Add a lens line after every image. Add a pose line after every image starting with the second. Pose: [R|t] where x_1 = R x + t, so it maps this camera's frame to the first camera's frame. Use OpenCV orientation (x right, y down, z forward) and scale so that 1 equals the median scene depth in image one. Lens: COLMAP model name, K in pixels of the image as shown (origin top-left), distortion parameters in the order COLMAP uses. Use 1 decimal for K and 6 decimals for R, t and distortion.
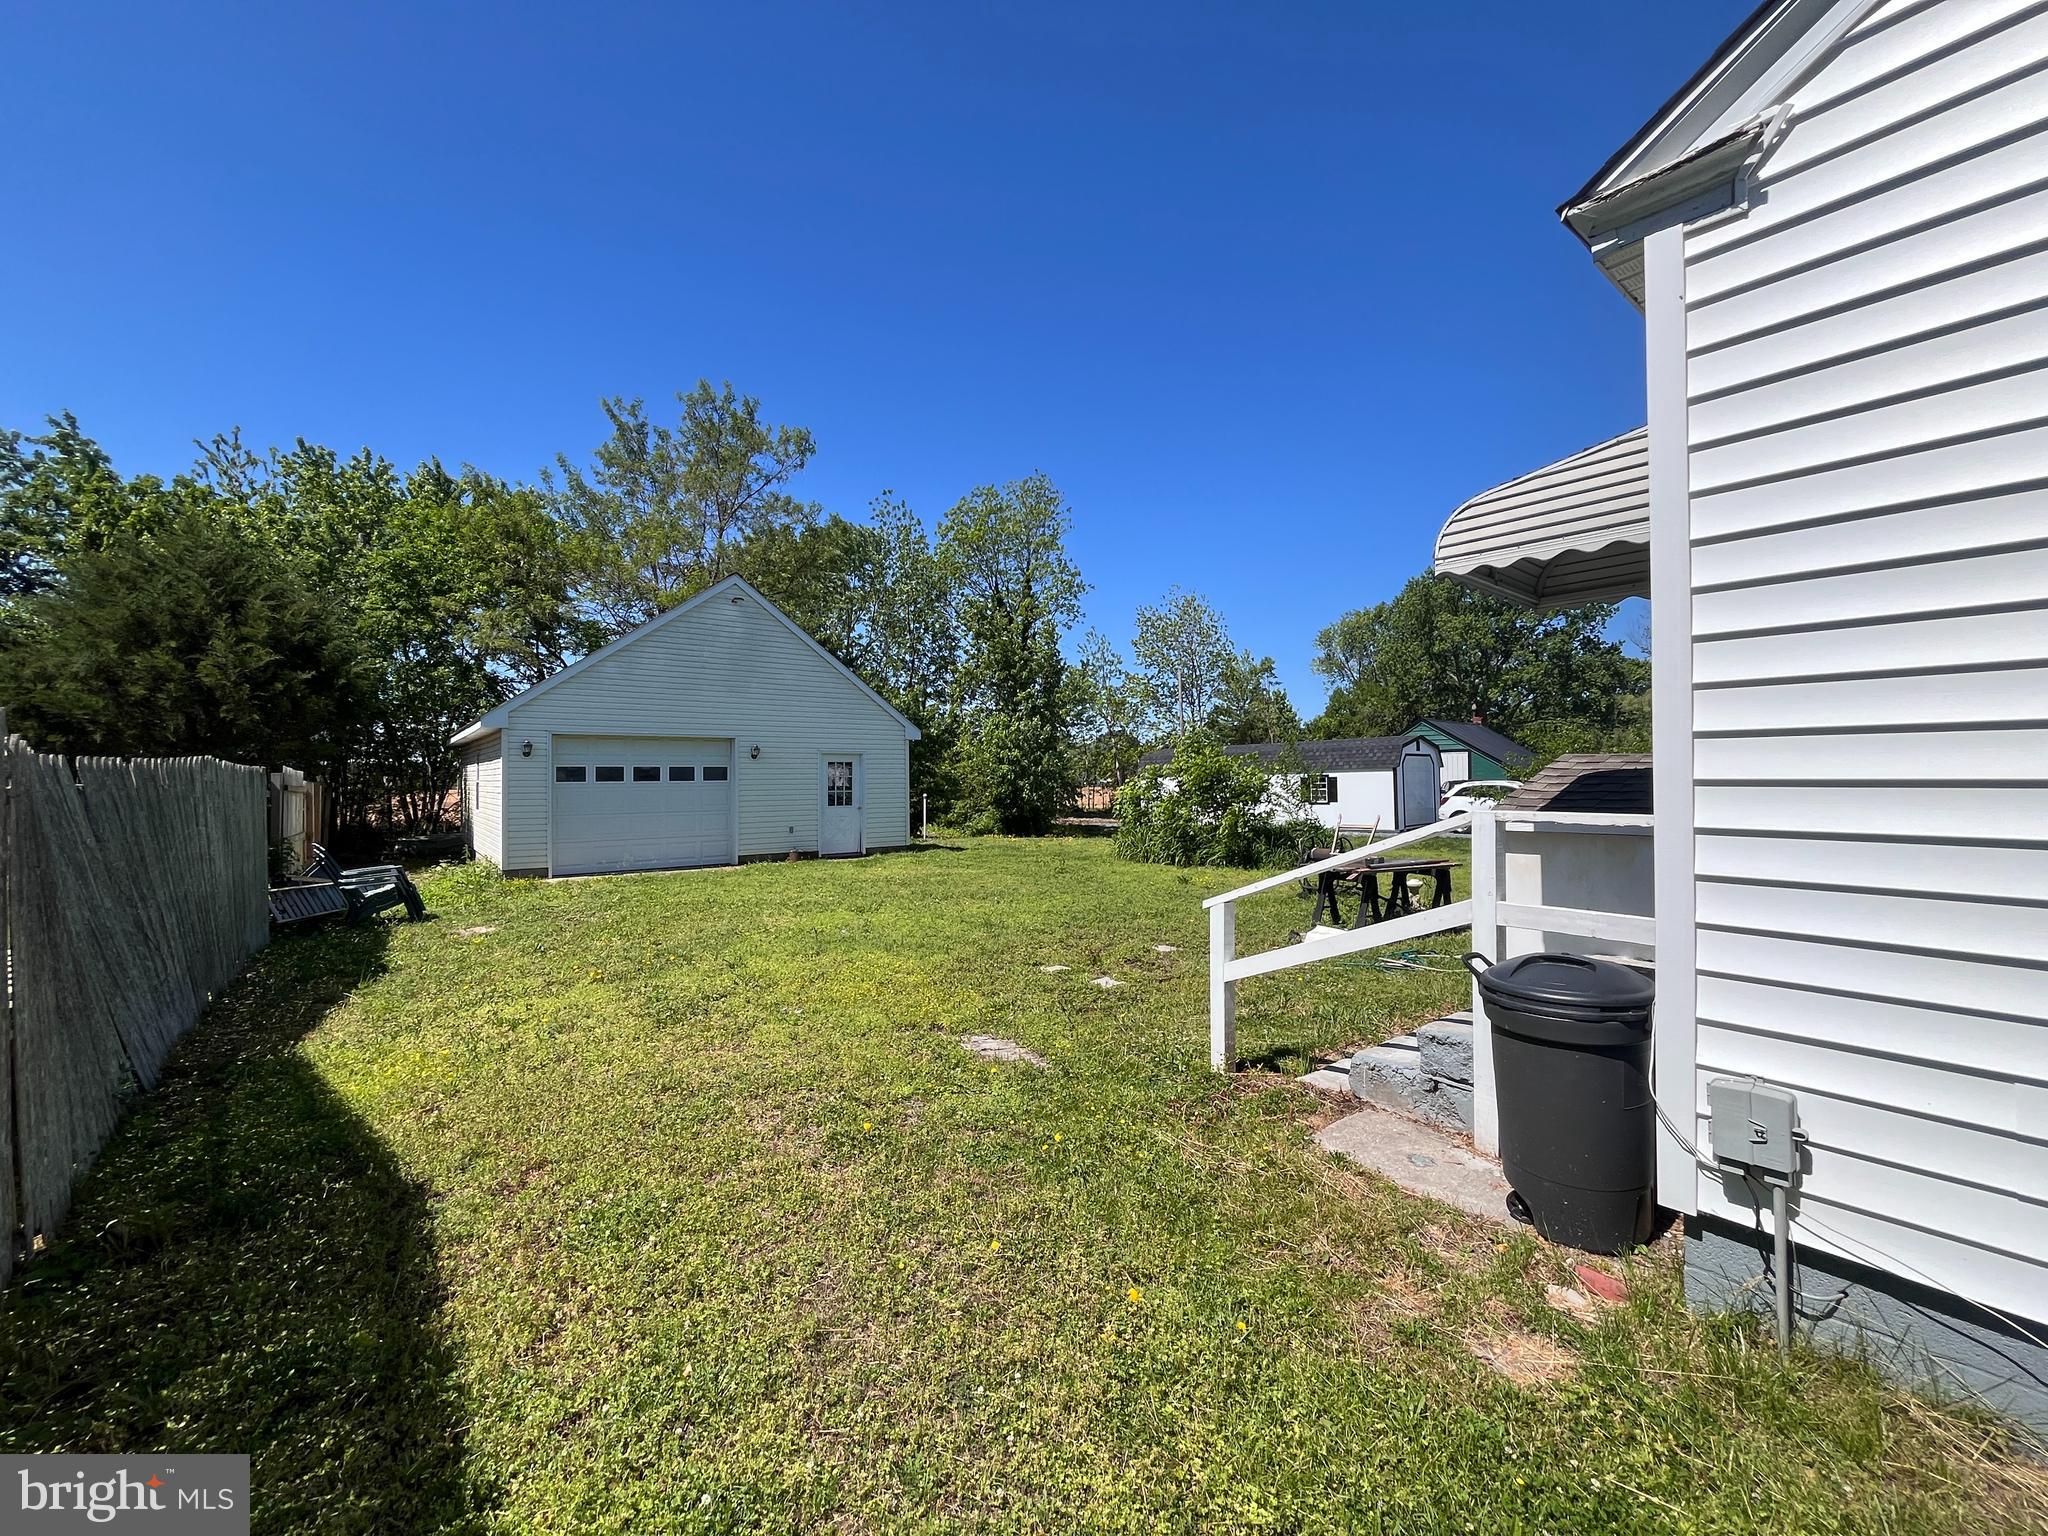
lens RADIAL K [[821.6, 0, 1023.6], [0, 821.6, 765.5], [0, 0, 1]] dist [-0.008754, -0.000223]
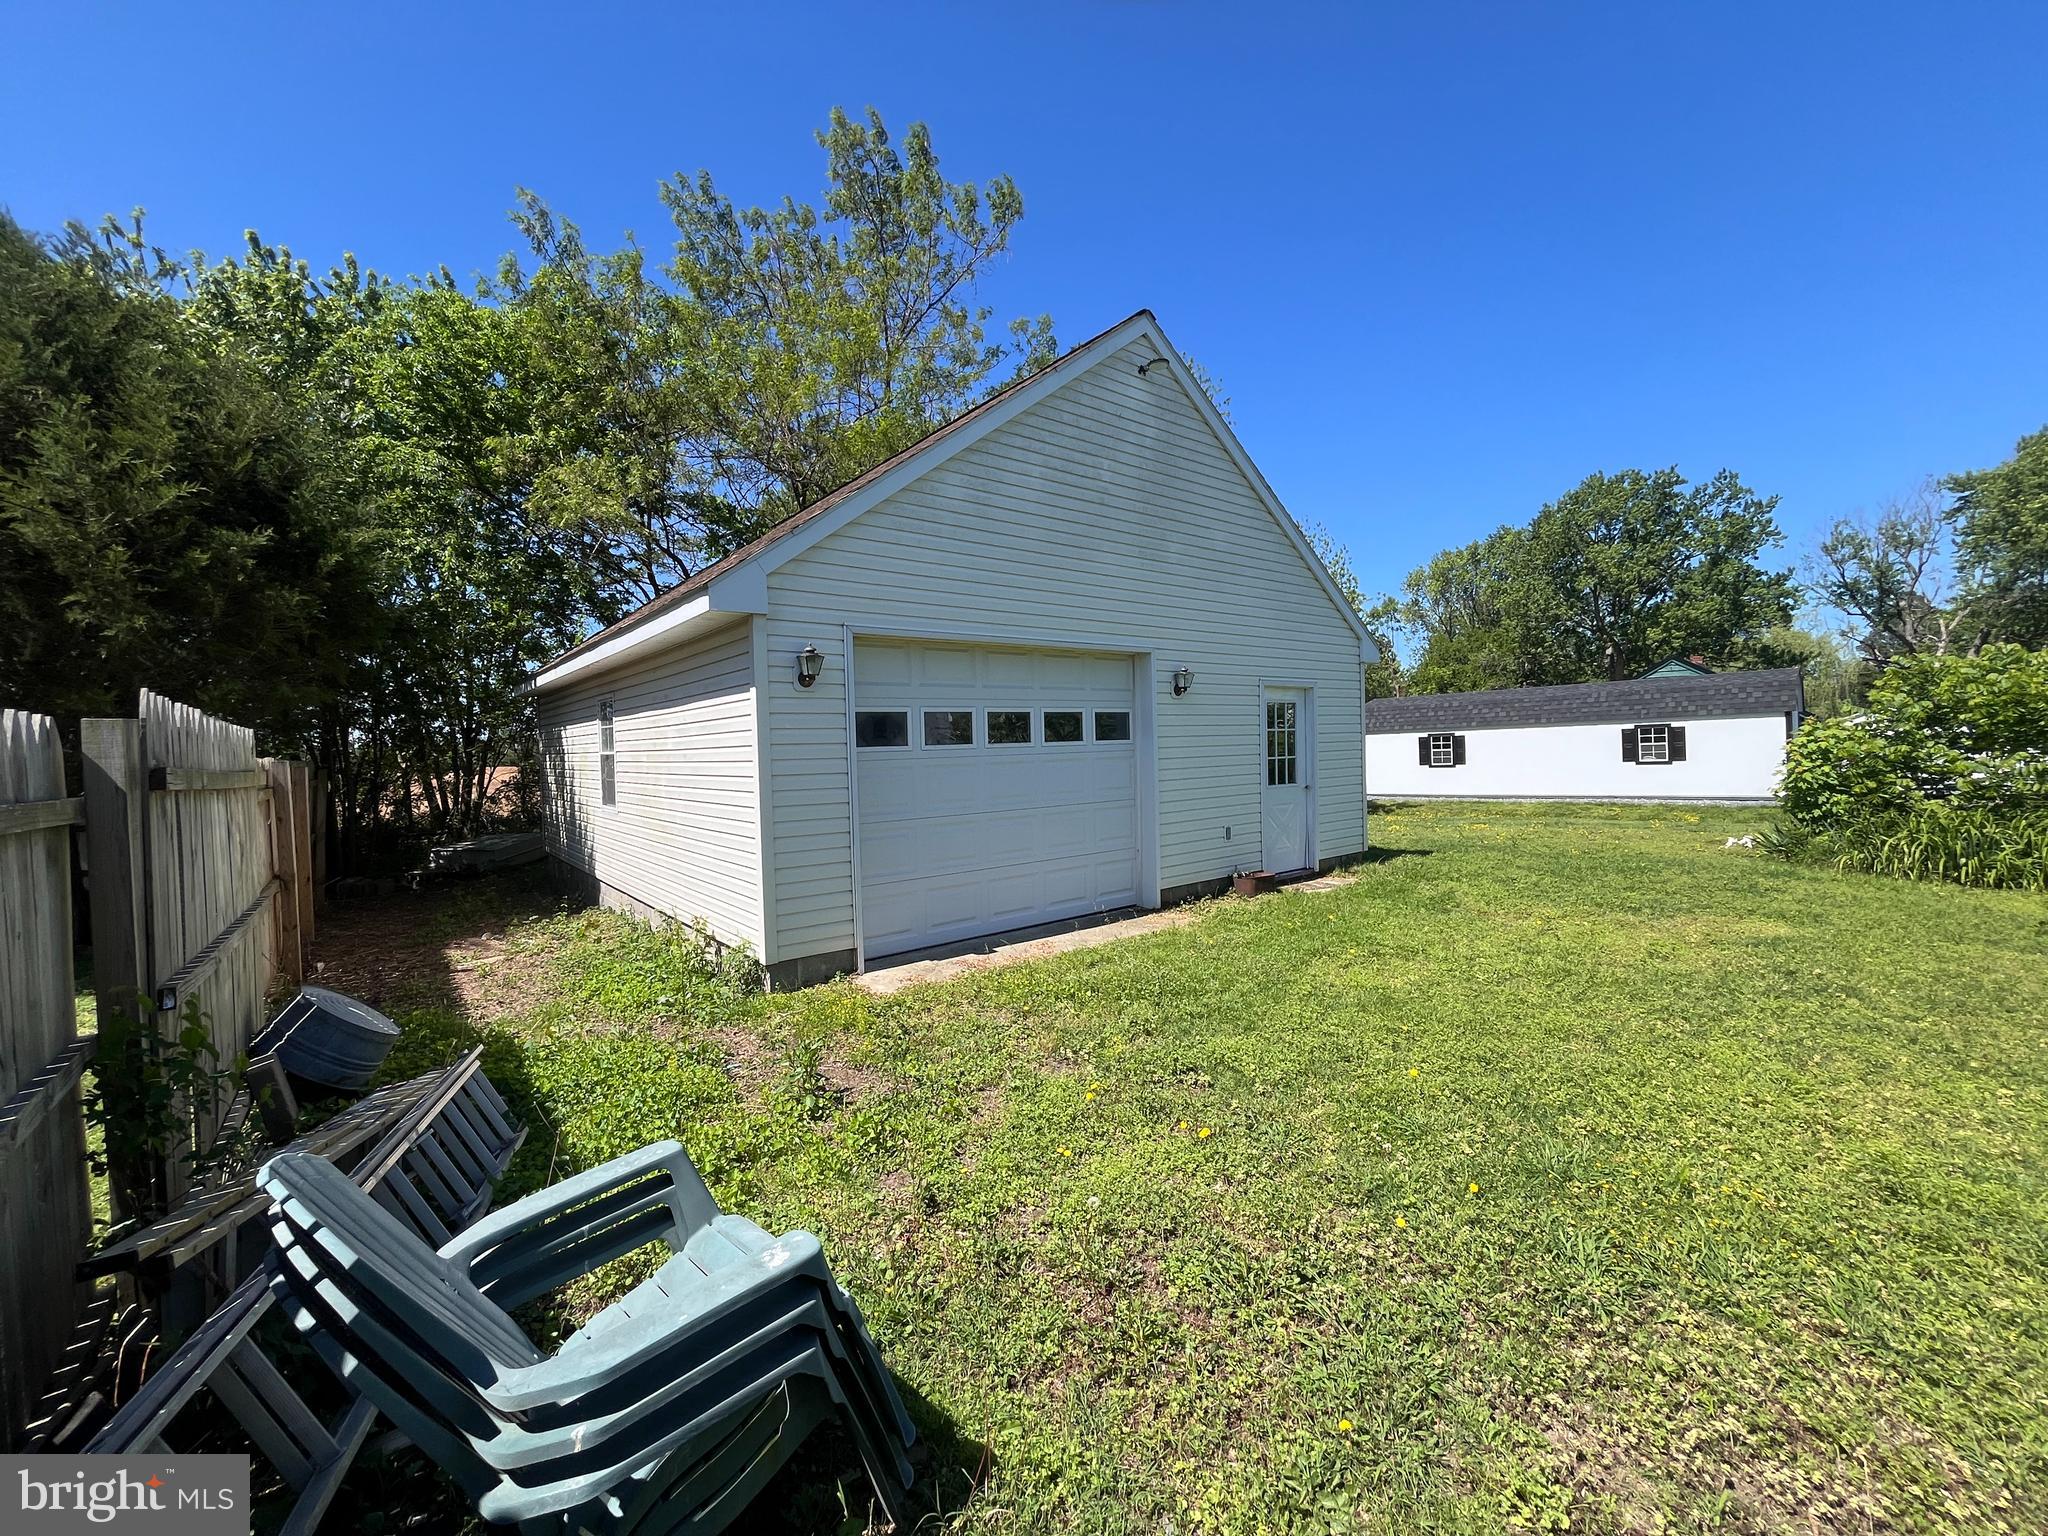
lens RADIAL K [[821.6, 0, 1024.6], [0, 821.6, 768.2], [0, 0, 1]] dist [-0.008754, -0.000223]
pose [[0.999750, -0.020671, 0.008477, -0.426740], [0.020275, 0.998807, 0.044413, 0.012077], [-0.009385, -0.044230, 0.998977, 0.499907]]
